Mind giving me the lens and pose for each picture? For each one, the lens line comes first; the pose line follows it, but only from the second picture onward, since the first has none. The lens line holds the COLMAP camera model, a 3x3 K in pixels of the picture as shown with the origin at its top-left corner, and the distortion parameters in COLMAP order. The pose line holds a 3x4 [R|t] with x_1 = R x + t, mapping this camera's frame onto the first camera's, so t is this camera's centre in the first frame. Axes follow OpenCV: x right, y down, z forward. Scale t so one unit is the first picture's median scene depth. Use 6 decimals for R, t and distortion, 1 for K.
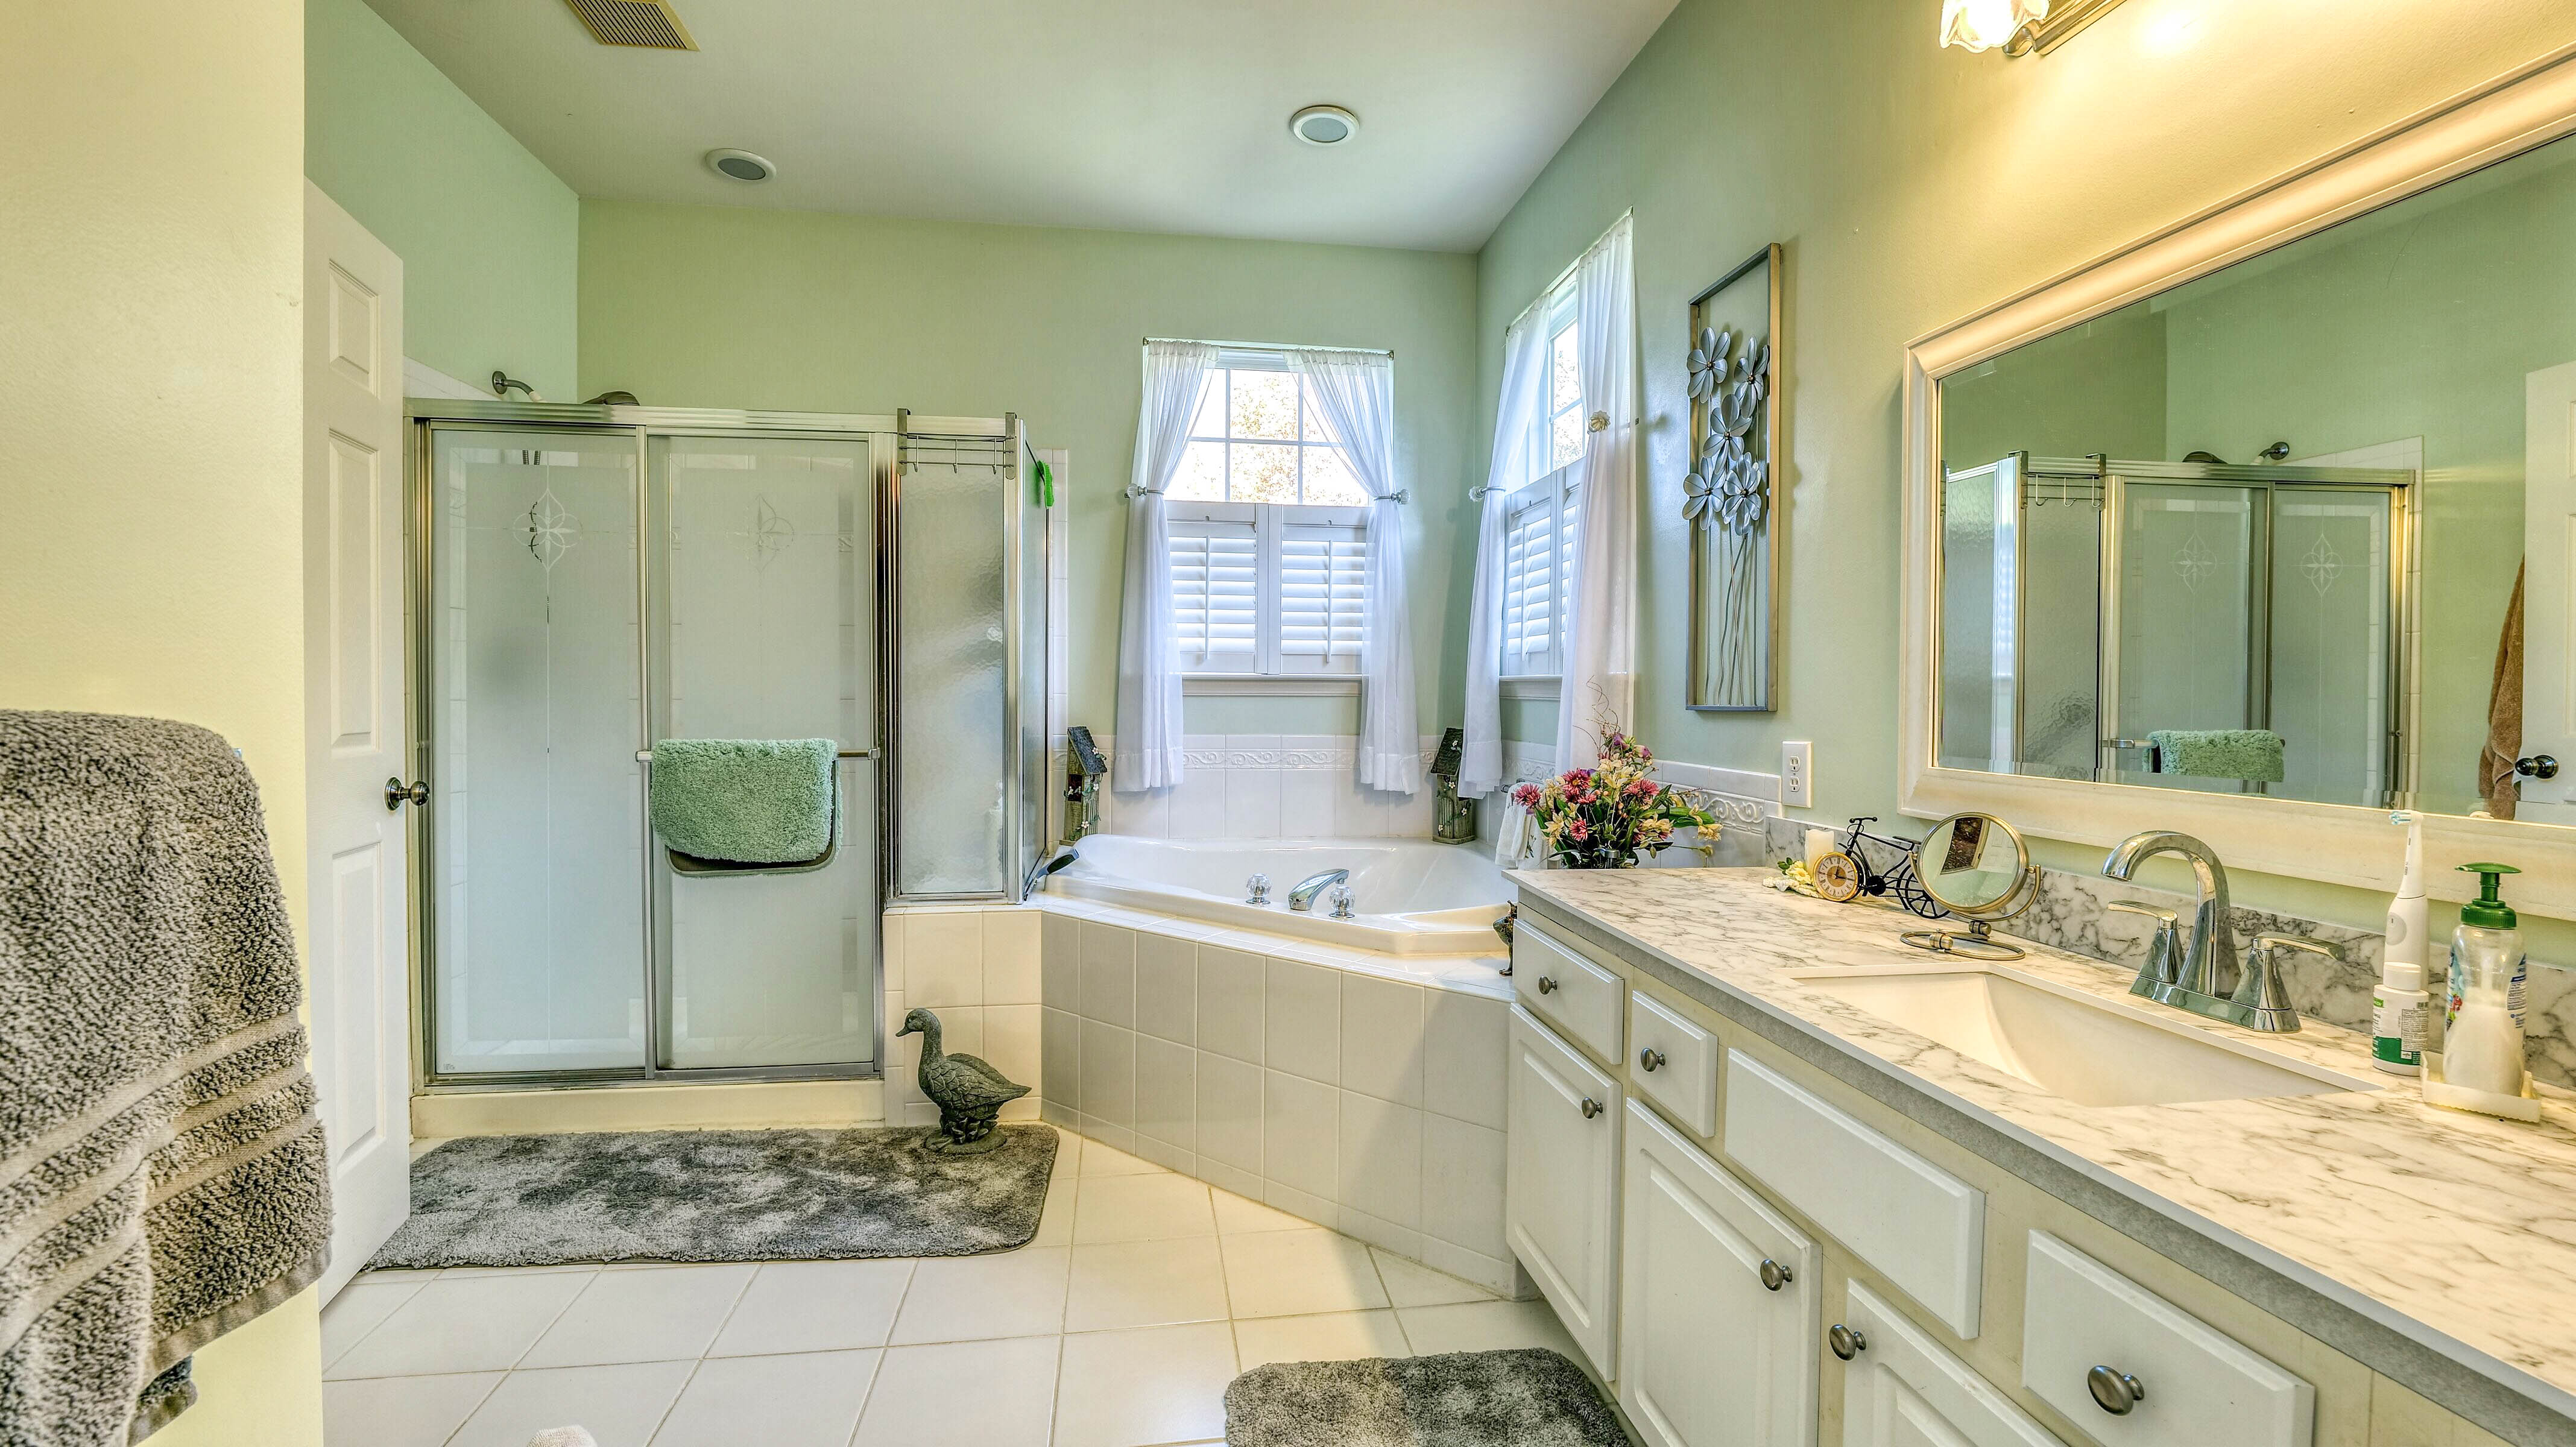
lens RADIAL K [[1048.9, 0, 1278.2], [0, 1048.9, 717.3], [0, 0, 1]] dist [-0.011235, 0.000630]
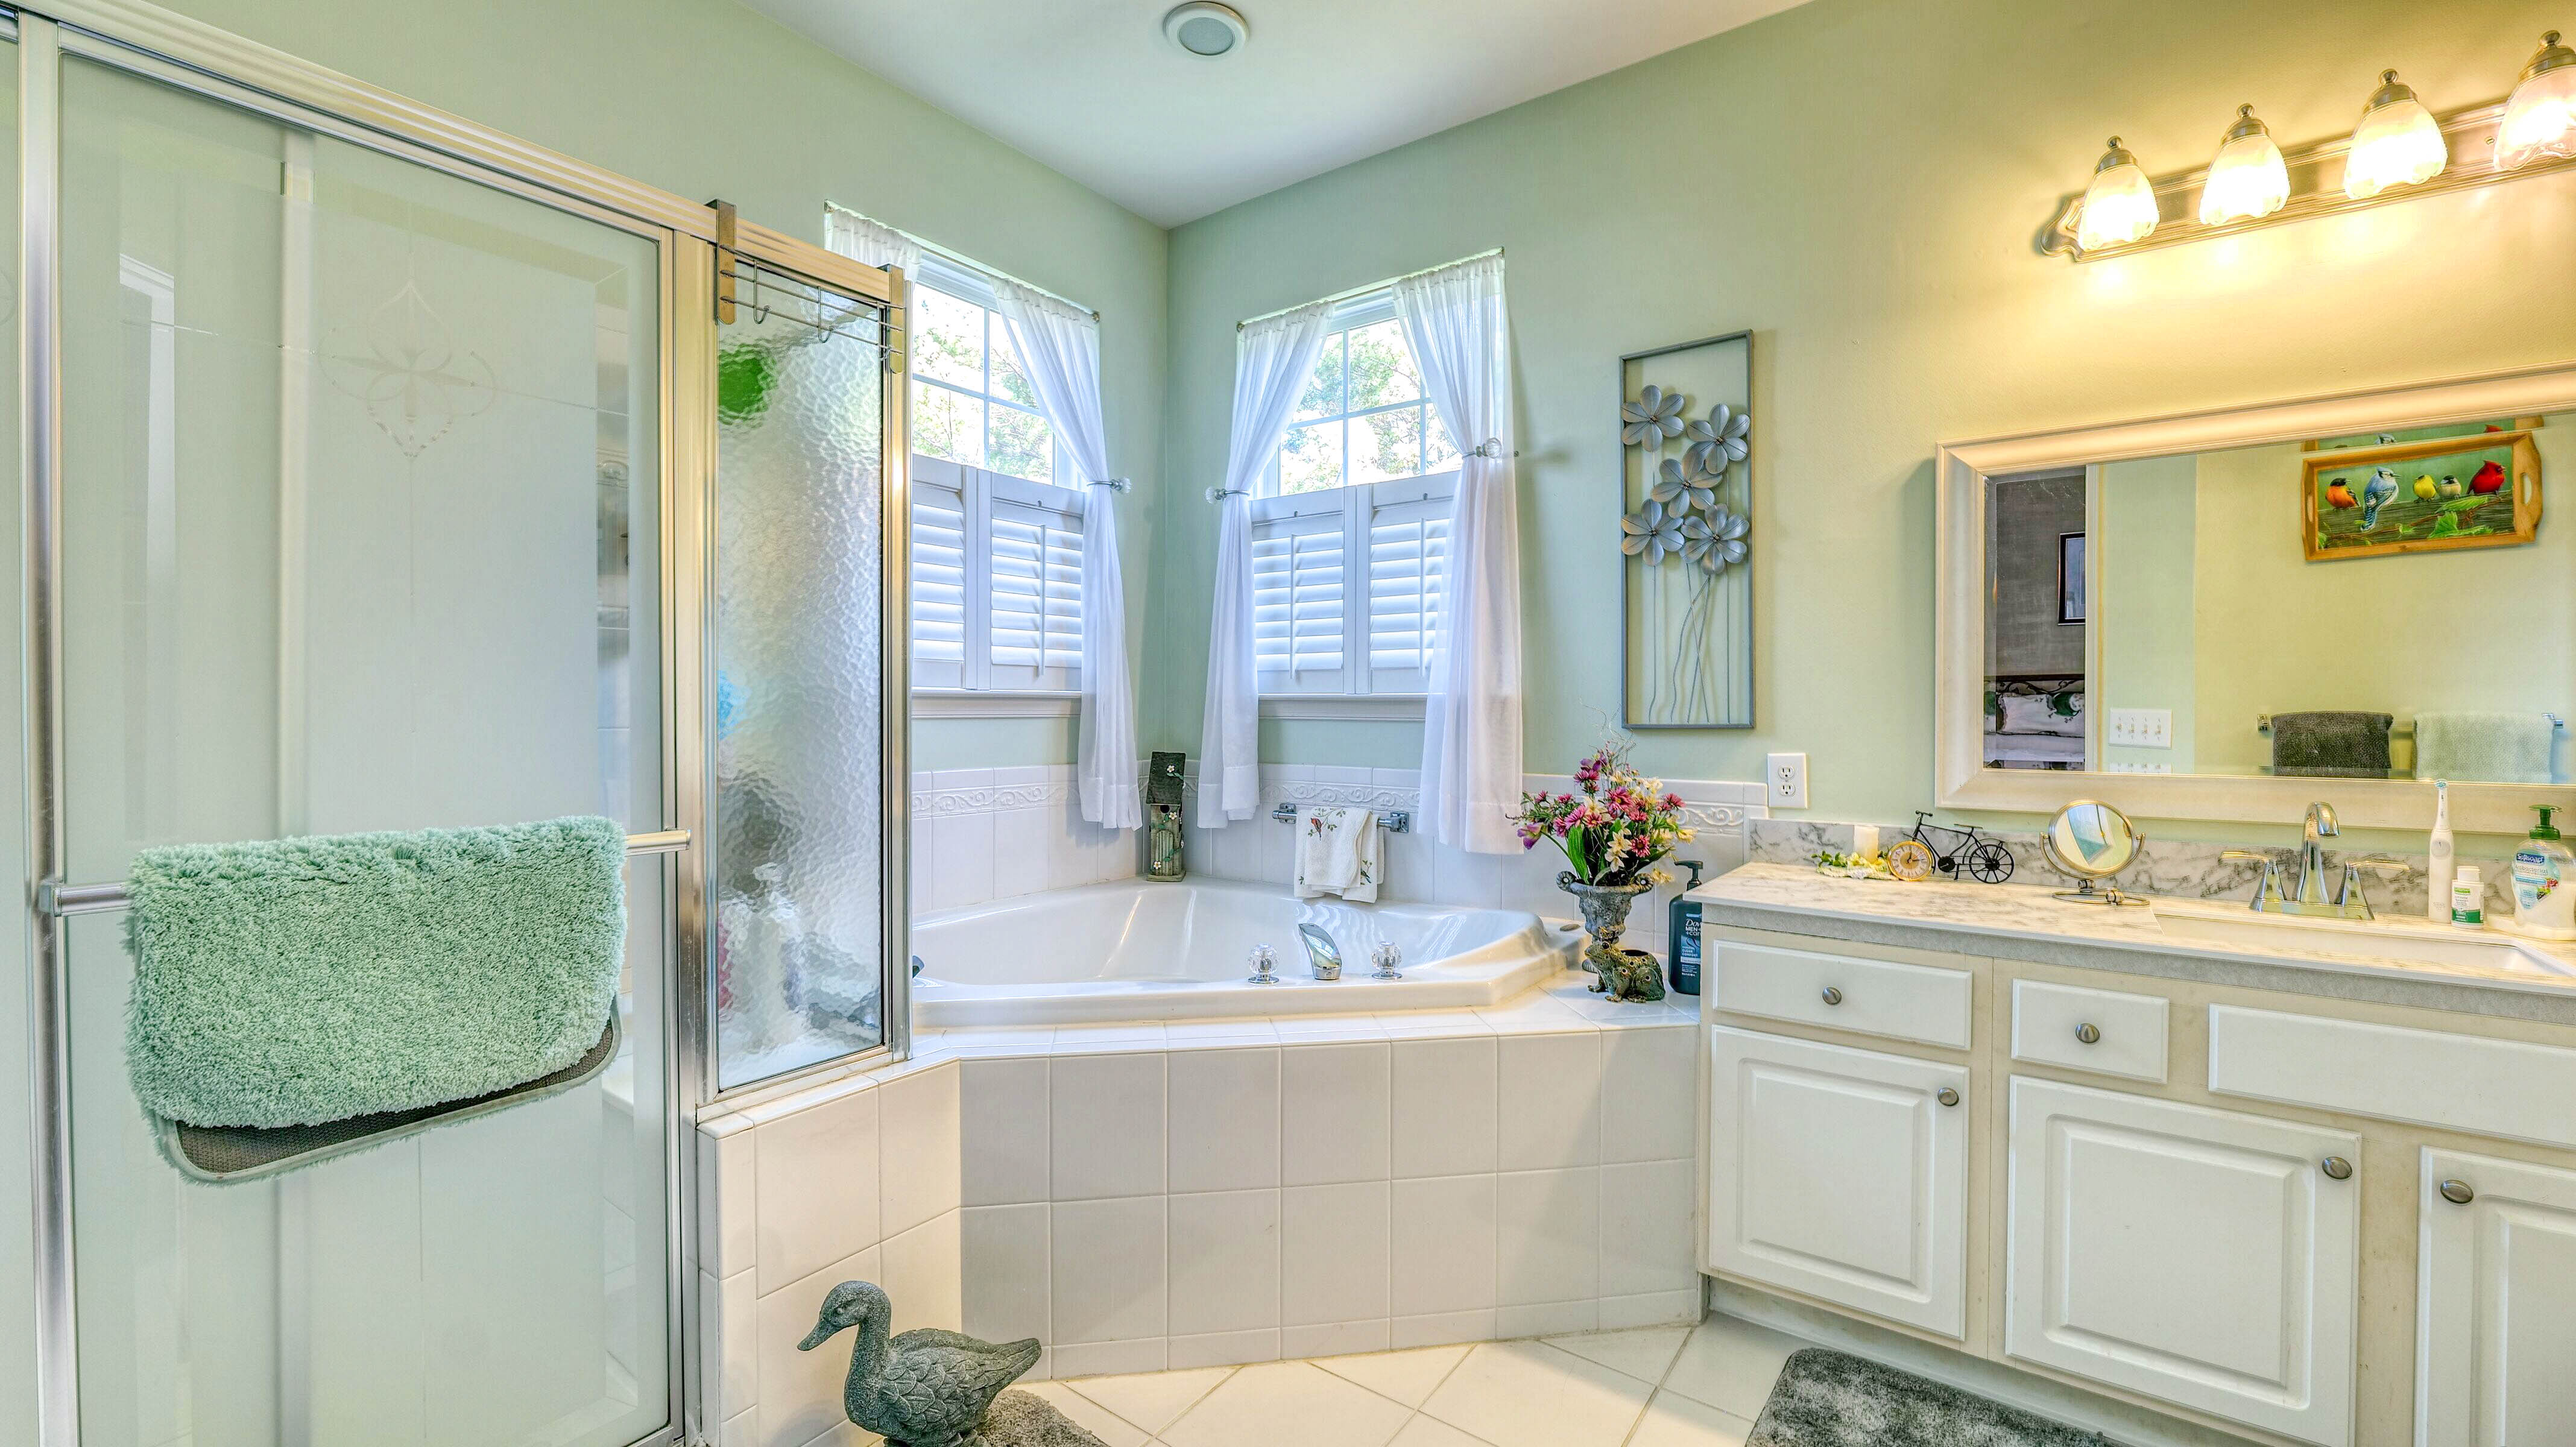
lens RADIAL K [[1048.9, 0, 1277.7], [0, 1048.9, 717.1], [0, 0, 1]] dist [-0.011235, 0.000630]
pose [[0.703478, -0.010192, 0.710644, -0.517601], [0.020519, 0.999772, -0.005973, -0.015625], [-0.710420, 0.018783, 0.703527, 0.392704]]
